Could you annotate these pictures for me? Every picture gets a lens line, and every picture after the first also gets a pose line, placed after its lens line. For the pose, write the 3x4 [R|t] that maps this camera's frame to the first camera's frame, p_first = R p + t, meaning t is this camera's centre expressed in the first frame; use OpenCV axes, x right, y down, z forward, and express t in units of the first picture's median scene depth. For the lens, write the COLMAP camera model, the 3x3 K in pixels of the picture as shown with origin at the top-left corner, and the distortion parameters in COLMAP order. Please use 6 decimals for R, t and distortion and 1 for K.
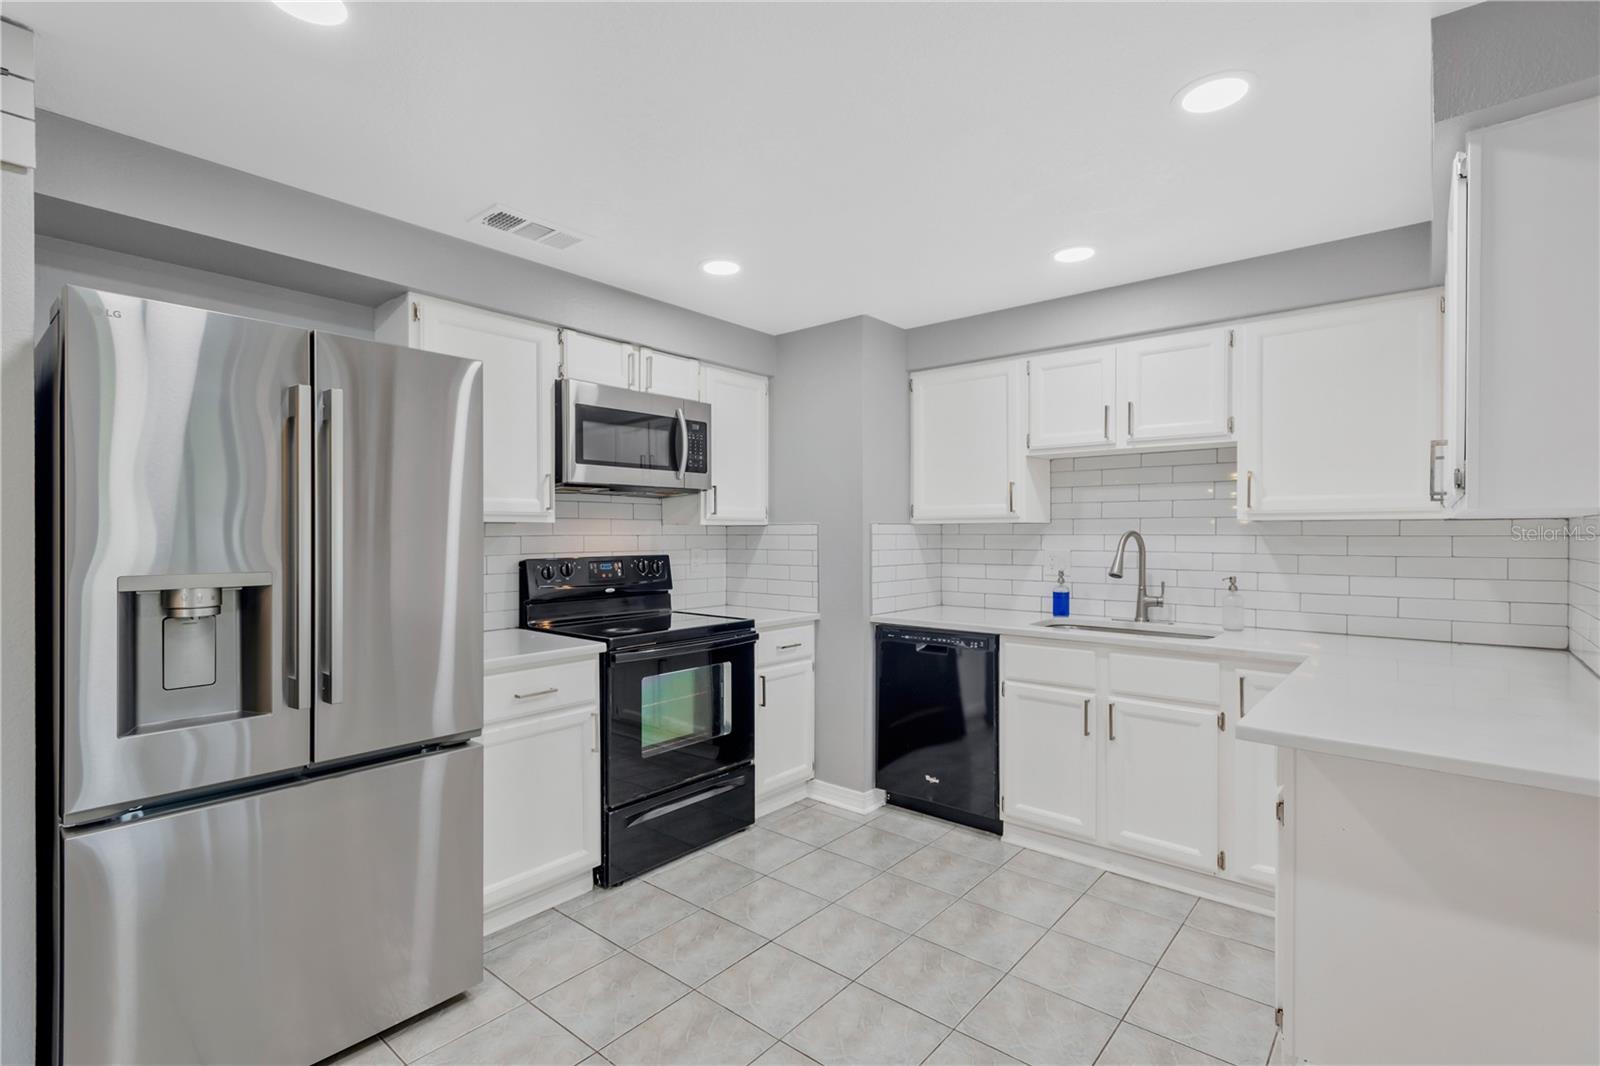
lens RADIAL K [[744.1, 0, 801.9], [0, 744.1, 531.7], [0, 0, 1]] dist [0.014629, -0.000464]
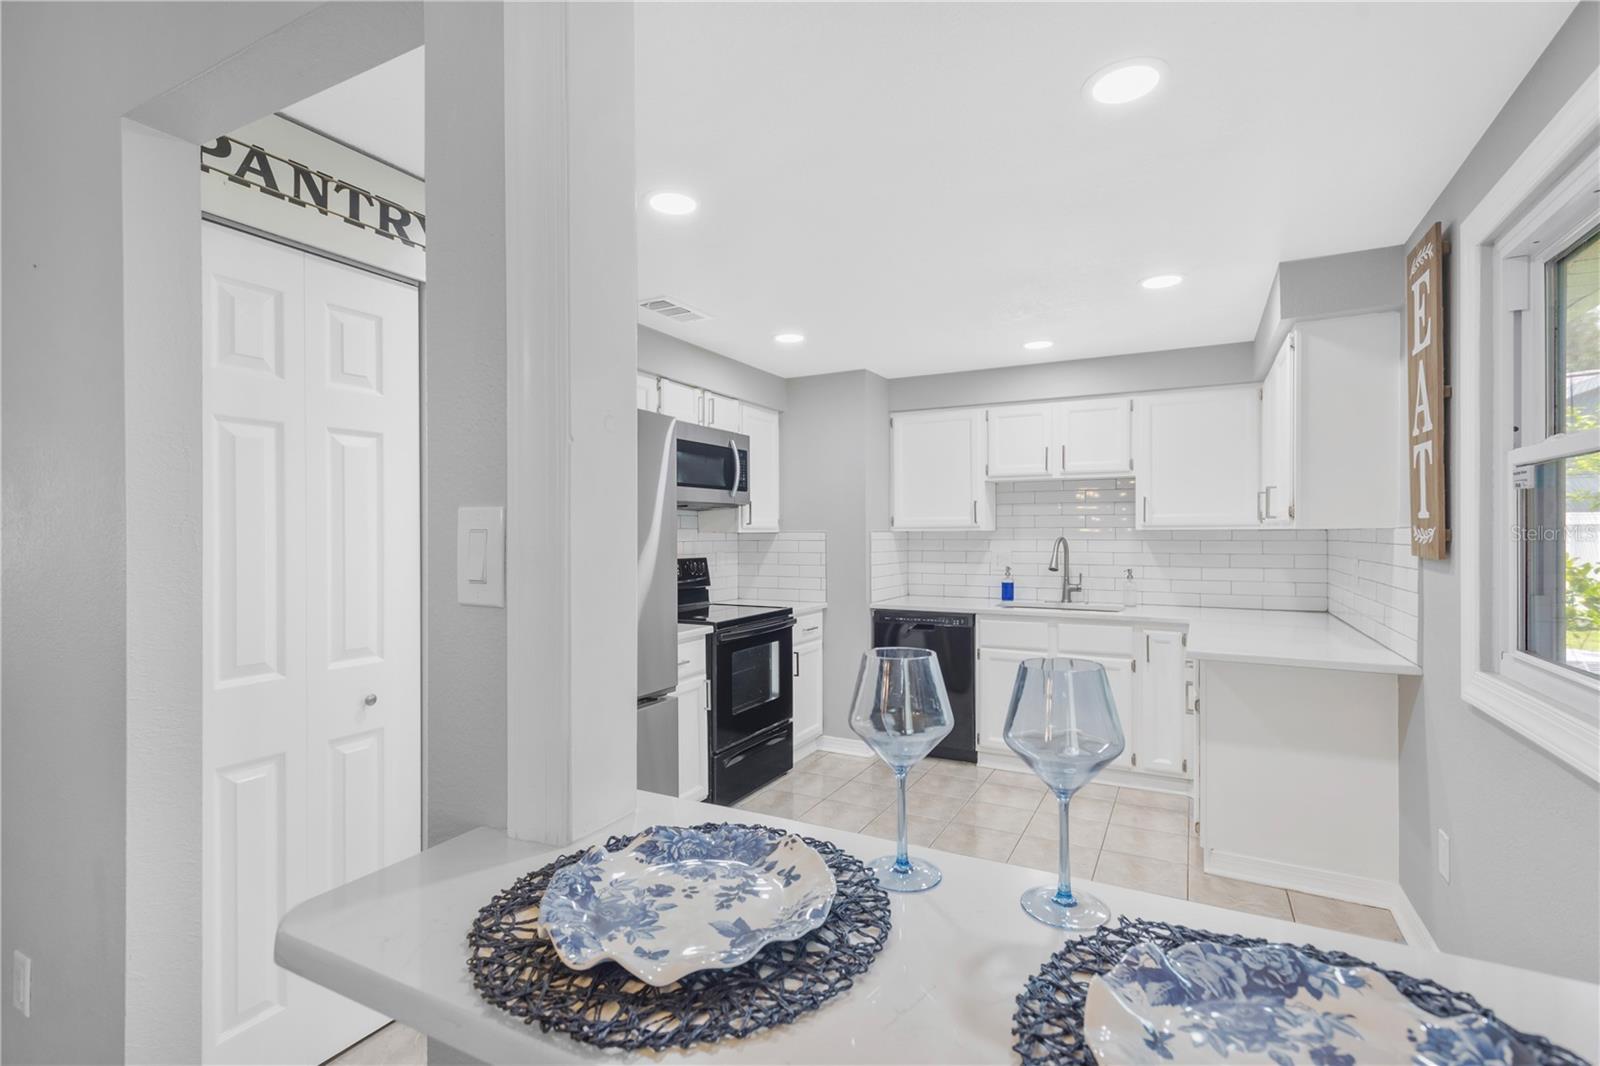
lens RADIAL K [[744.1, 0, 801.9], [0, 744.1, 531.7], [0, 0, 1]] dist [0.014629, -0.000464]
pose [[0.976900, -0.001811, 0.213688, -0.319661], [0.002046, 0.999998, -0.000879, -0.010816], [-0.213686, 0.001295, 0.976902, -0.246392]]
